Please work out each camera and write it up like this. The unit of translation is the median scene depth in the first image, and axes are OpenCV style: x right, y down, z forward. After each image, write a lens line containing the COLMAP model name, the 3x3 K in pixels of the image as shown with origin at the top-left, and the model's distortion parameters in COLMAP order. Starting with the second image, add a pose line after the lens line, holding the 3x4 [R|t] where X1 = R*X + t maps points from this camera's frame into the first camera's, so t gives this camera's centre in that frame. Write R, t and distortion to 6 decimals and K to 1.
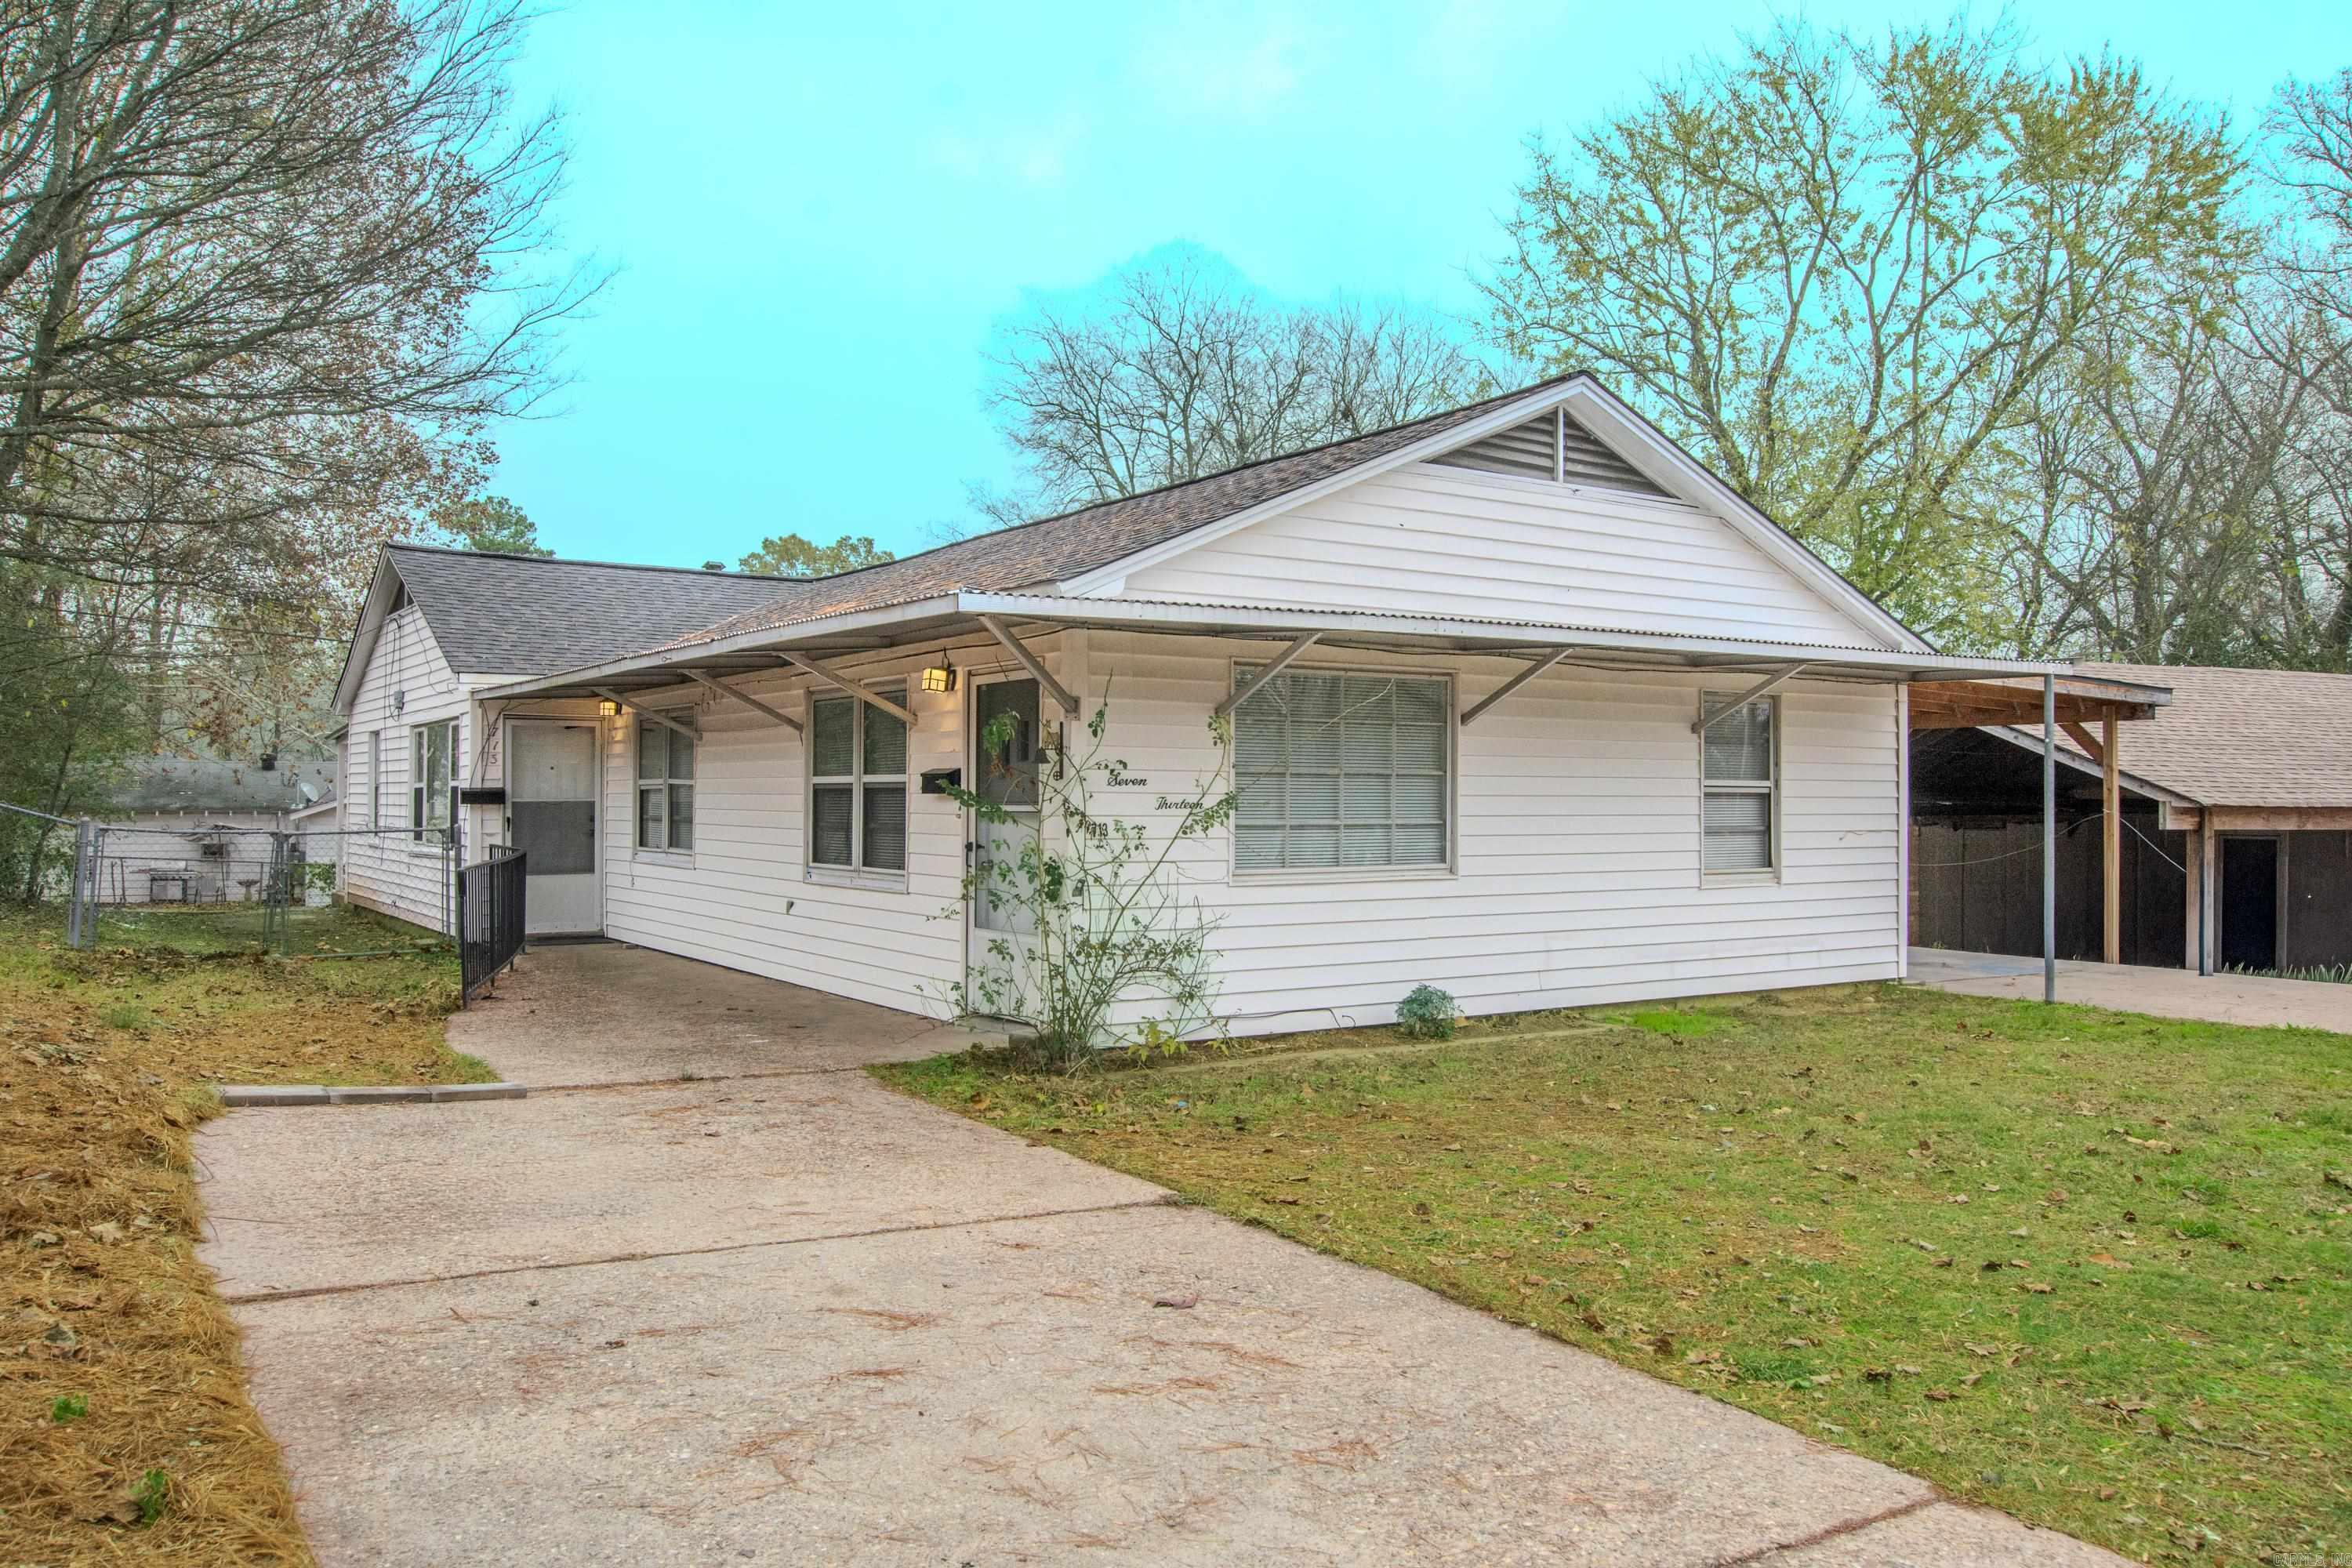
lens RADIAL K [[1705.5, 0, 1180.2], [0, 1705.5, 791.7], [0, 0, 1]] dist [0.007412, 0.013861]
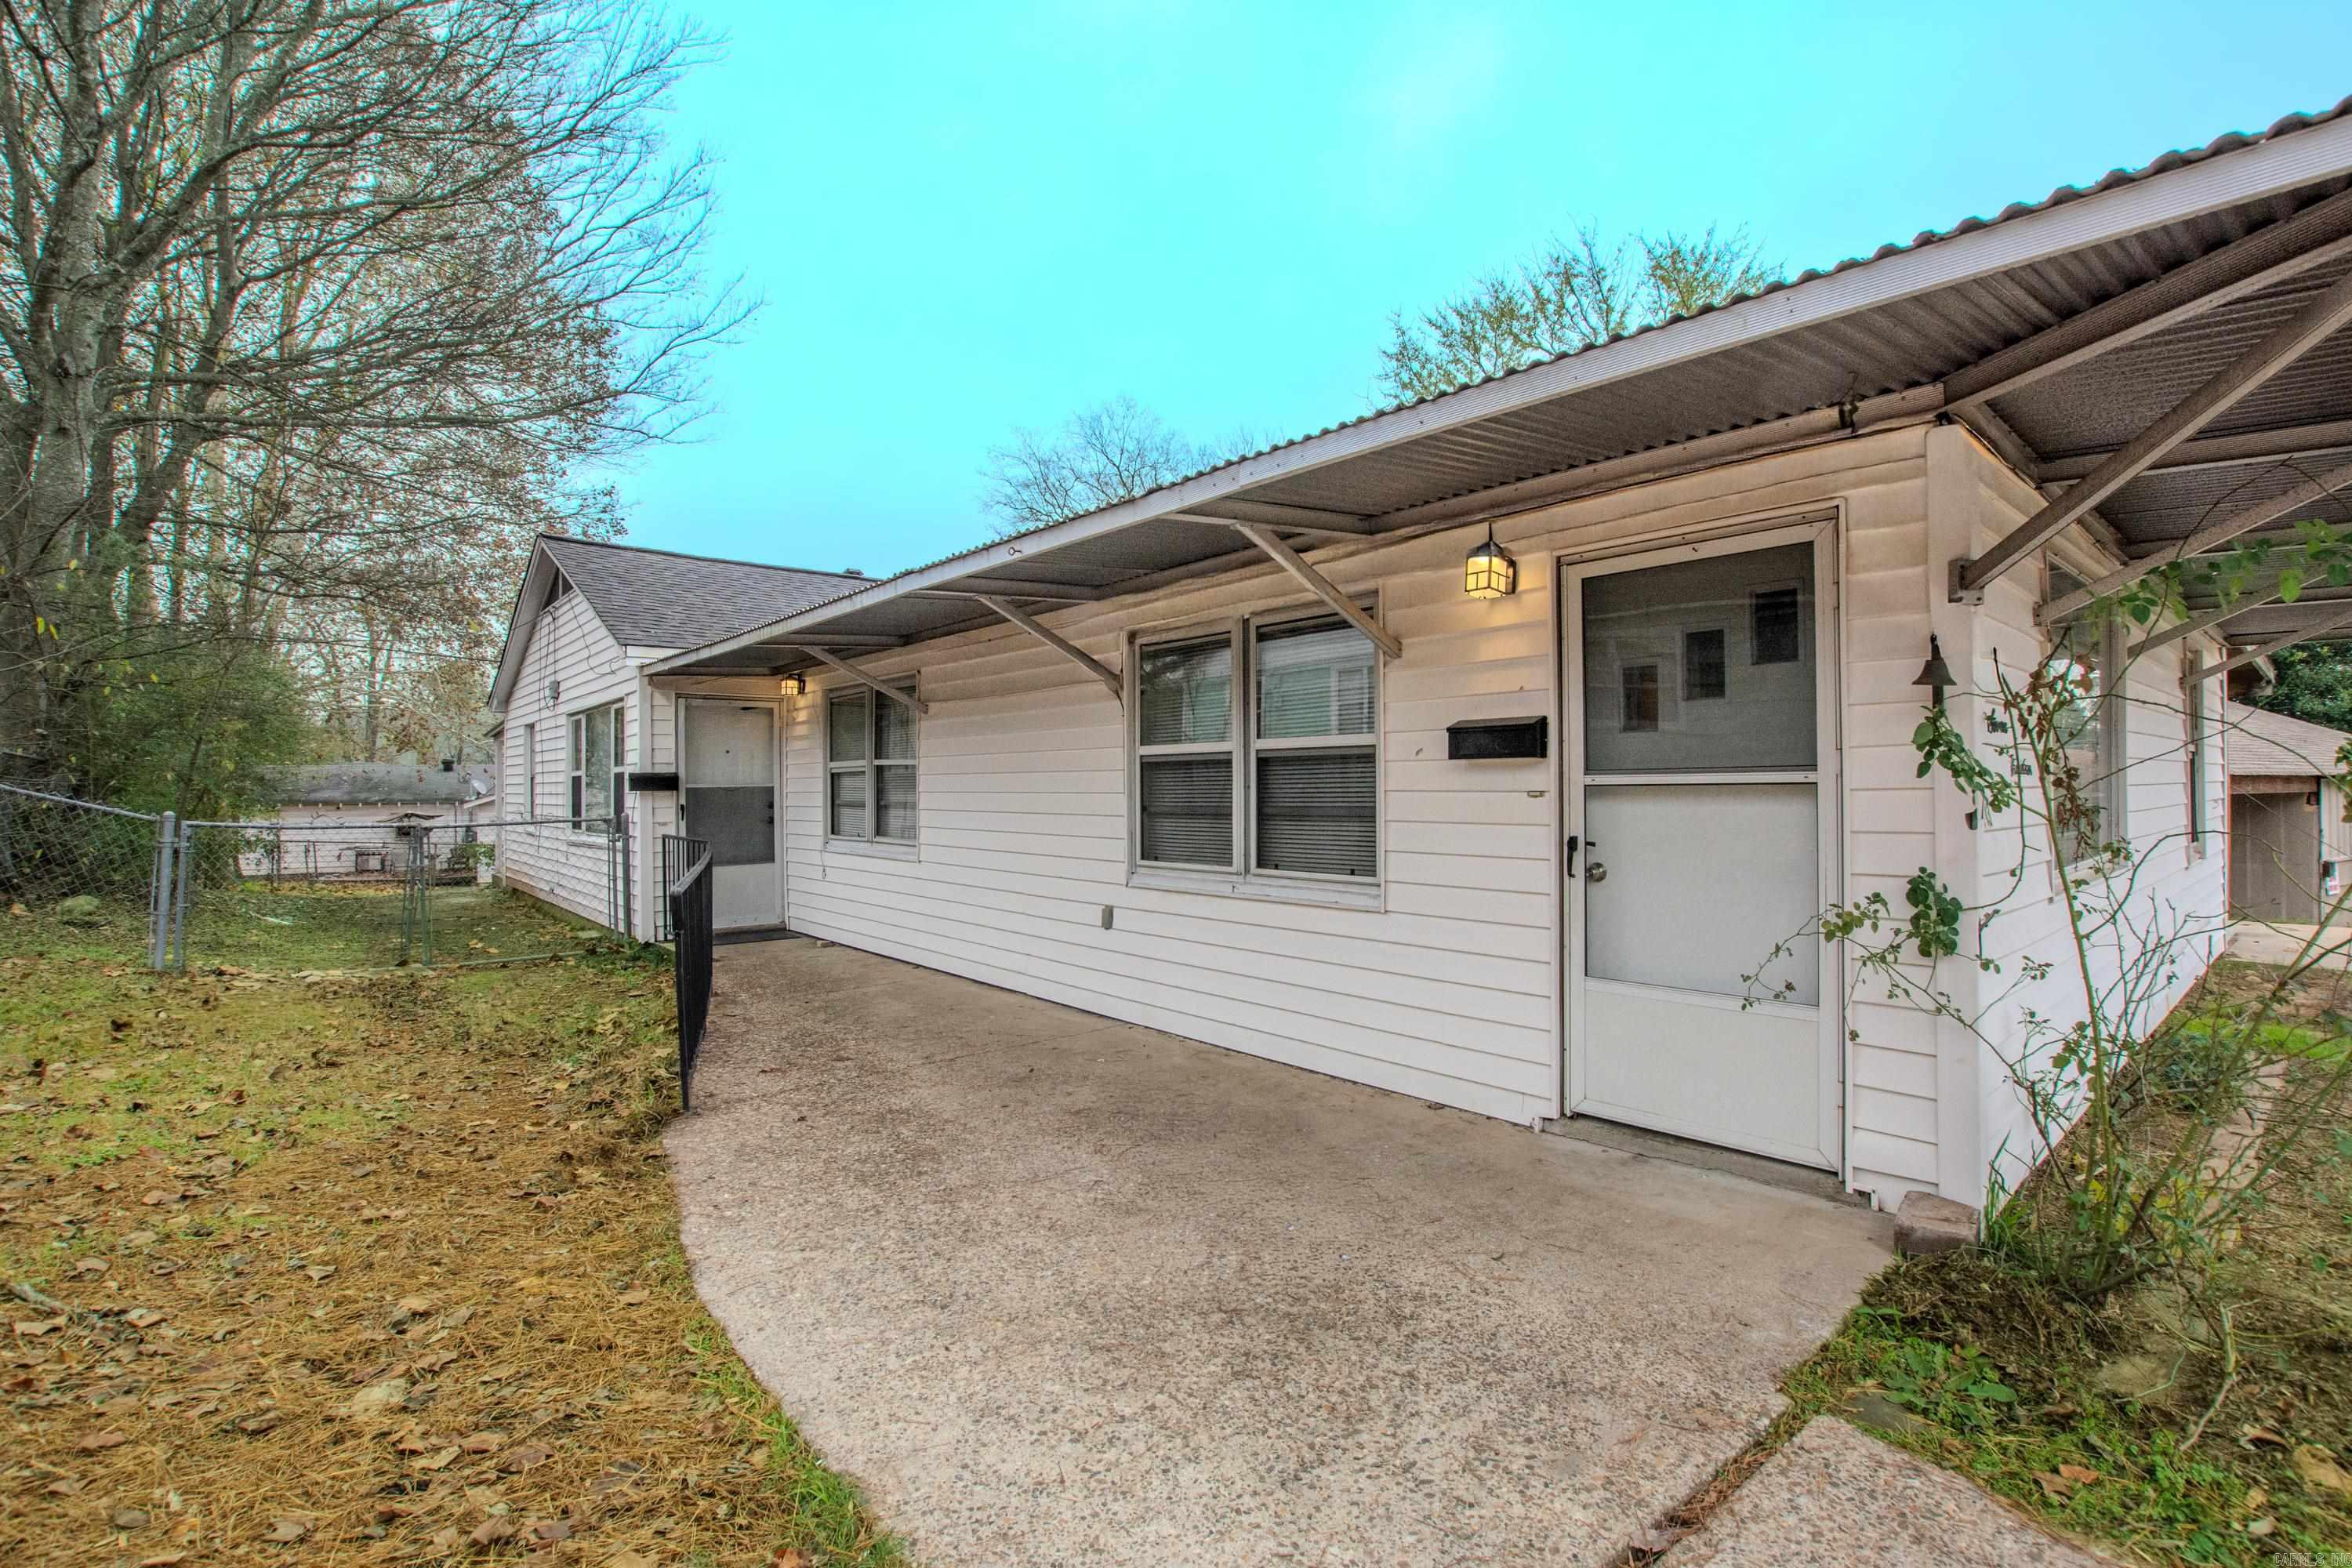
lens RADIAL K [[1037.8, 0, 1168.6], [0, 1037.8, 787.6], [0, 0, 1]] dist [-0.025588, 0.005760]
pose [[0.993289, -0.010204, 0.115204, -0.183705], [0.009751, 0.999942, 0.004494, 0.005435], [-0.115243, -0.003341, 0.993332, 0.388755]]
